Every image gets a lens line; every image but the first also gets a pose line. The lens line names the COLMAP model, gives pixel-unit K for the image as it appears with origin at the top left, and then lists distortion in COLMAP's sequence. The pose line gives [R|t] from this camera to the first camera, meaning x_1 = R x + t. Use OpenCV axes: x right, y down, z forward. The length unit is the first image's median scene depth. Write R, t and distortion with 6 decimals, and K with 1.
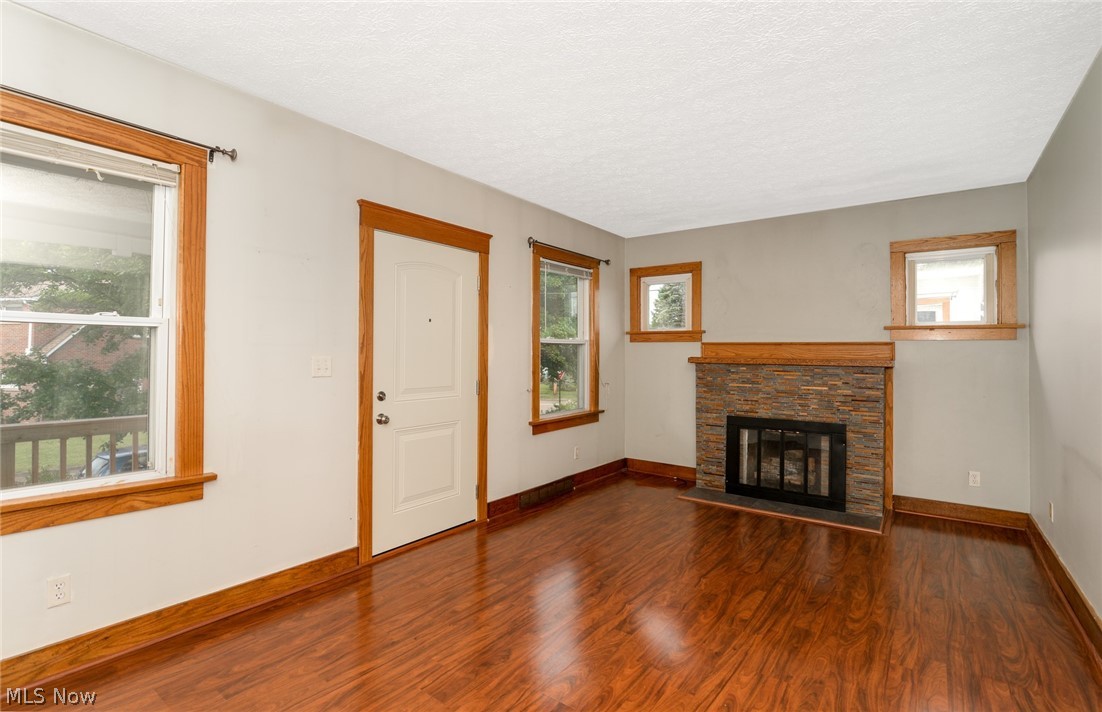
lens RADIAL K [[503.8, 0, 550.1], [0, 503.8, 346.5], [0, 0, 1]] dist [-0.025241, 0.000236]
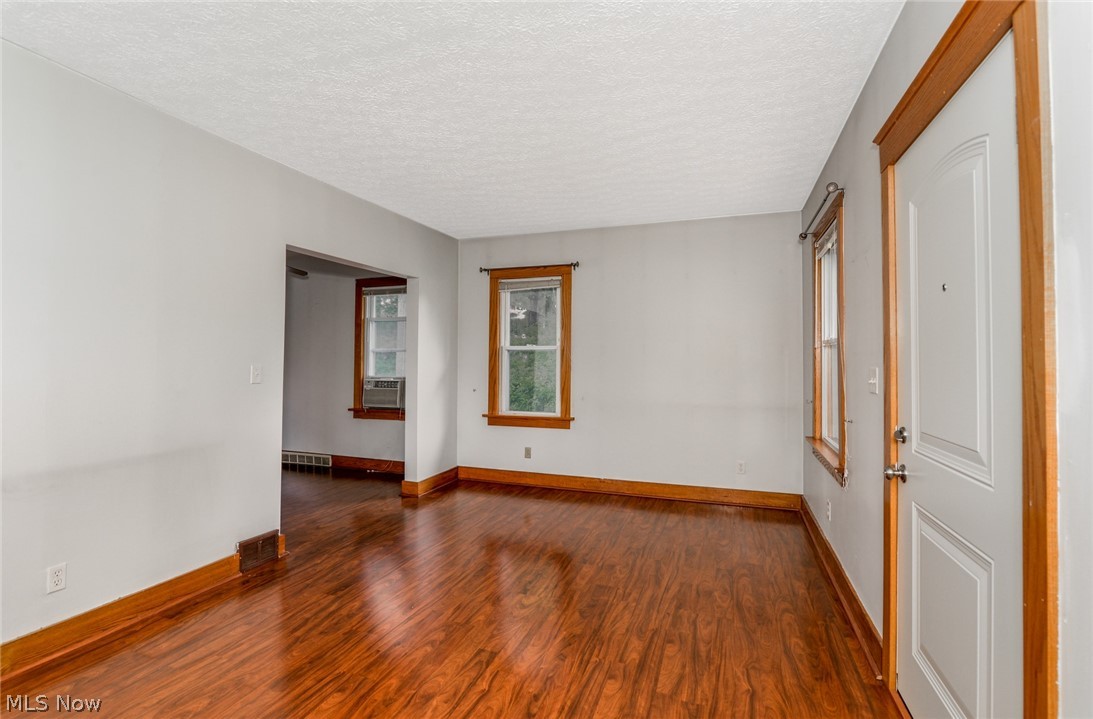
lens RADIAL K [[517.9, 0, 535.3], [0, 517.9, 351.7], [0, 0, 1]] dist [-0.022467, -0.000115]
pose [[-0.960328, -0.013988, -0.278521, 0.252872], [-0.005266, 0.999473, -0.032039, 0.021547], [0.278822, -0.029301, -0.959896, 1.468774]]
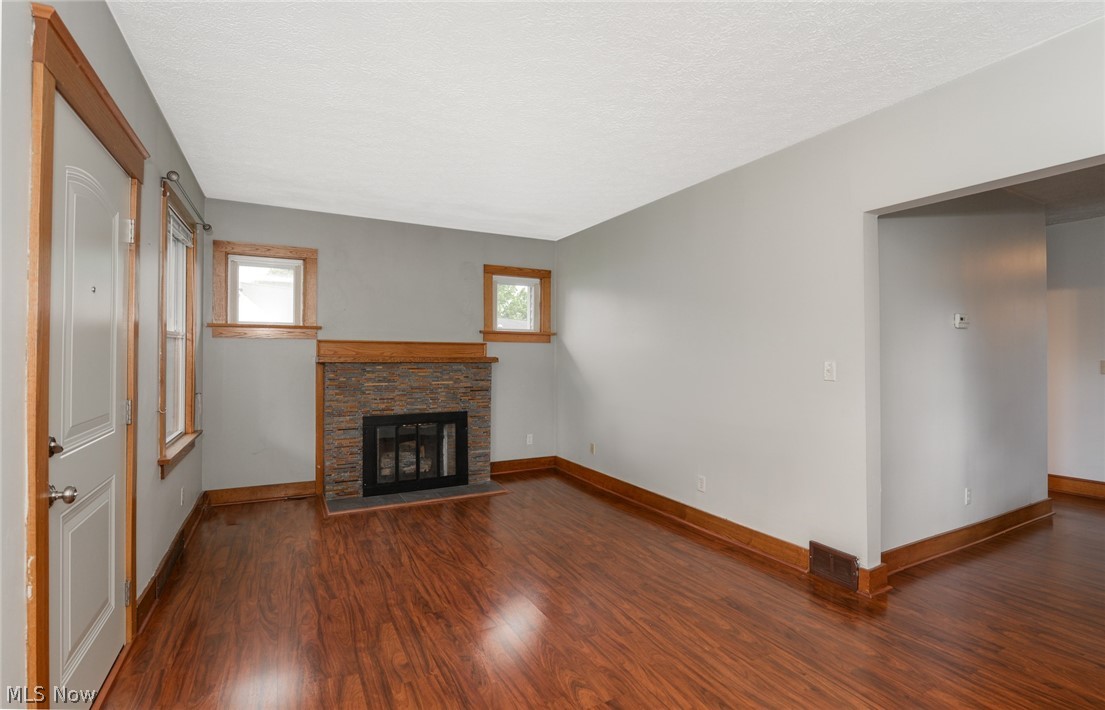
lens RADIAL K [[505.2, 0, 551.2], [0, 505.2, 350.0], [0, 0, 1]] dist [-0.025241, 0.000236]
pose [[0.429410, 0.002608, 0.903106, -0.546289], [-0.013479, 0.999903, 0.003521, 0.002618], [-0.903009, -0.013685, 0.429403, 0.395357]]
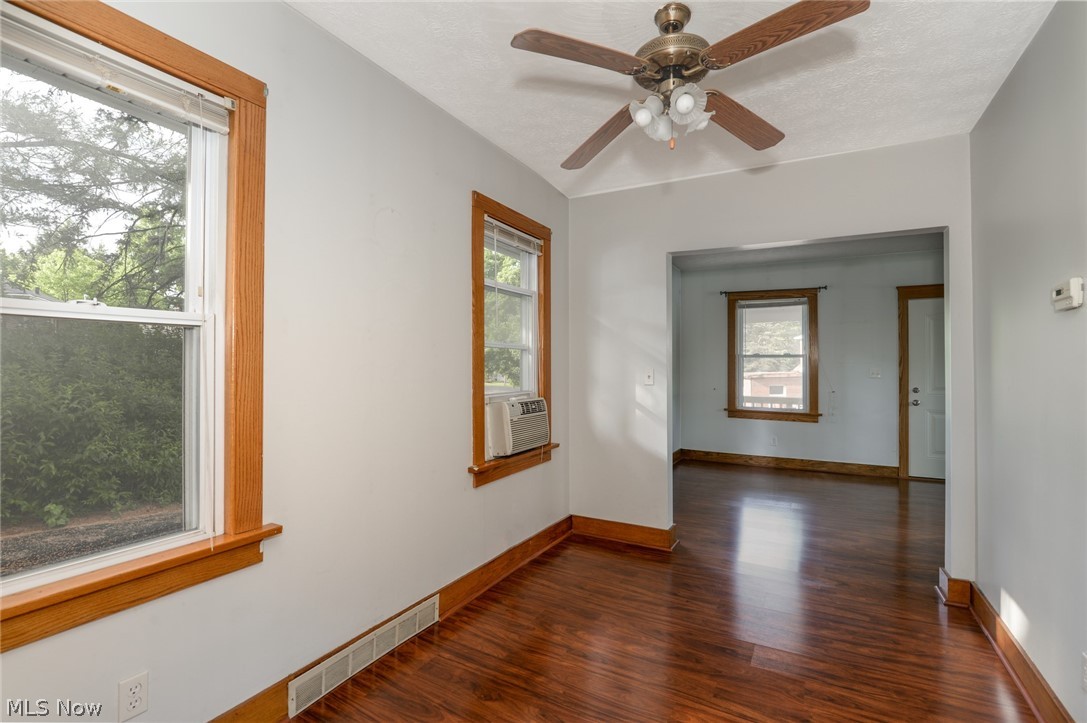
lens RADIAL K [[508.5, 0, 544.6], [0, 508.5, 364.3], [0, 0, 1]] dist [-0.022790, 0.001371]
pose [[0.141141, -0.007885, -0.989958, 1.277874], [0.010924, 0.999920, -0.006407, 0.002311], [0.989929, -0.009910, 0.141216, -0.585616]]
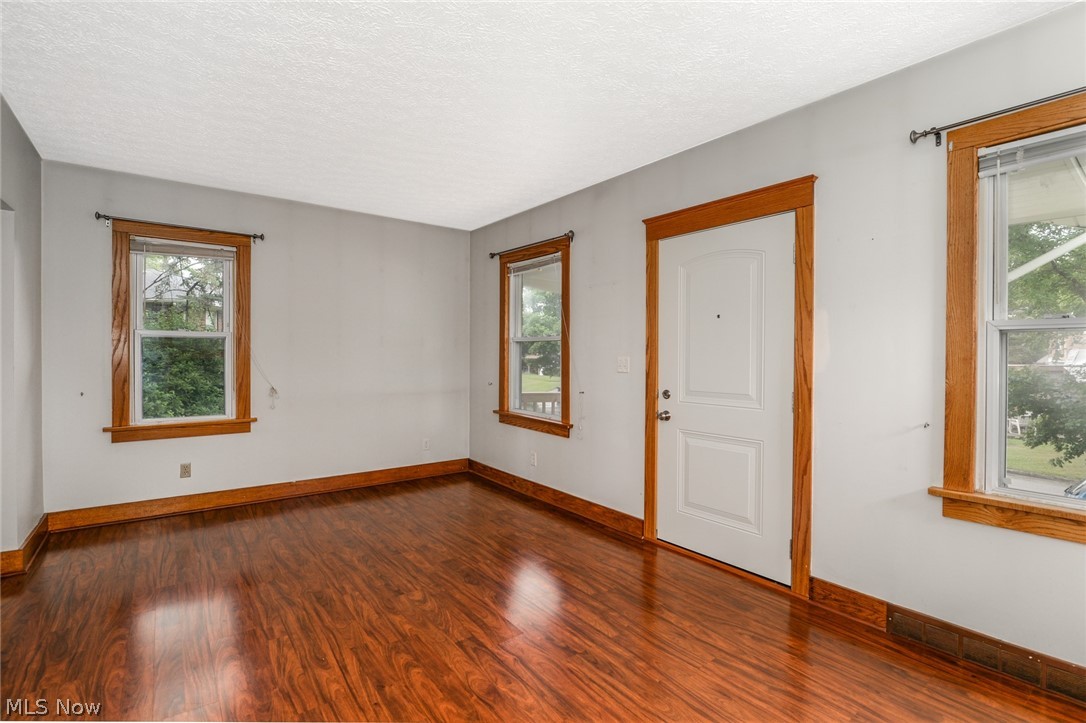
lens RADIAL K [[508.0, 0, 549.9], [0, 508.0, 361.7], [0, 0, 1]] dist [-0.022790, 0.001371]
pose [[-0.262897, 0.007653, -0.964793, 0.766477], [0.006063, 0.999962, 0.006280, 0.021813], [0.964805, -0.004199, -0.262934, 1.047461]]
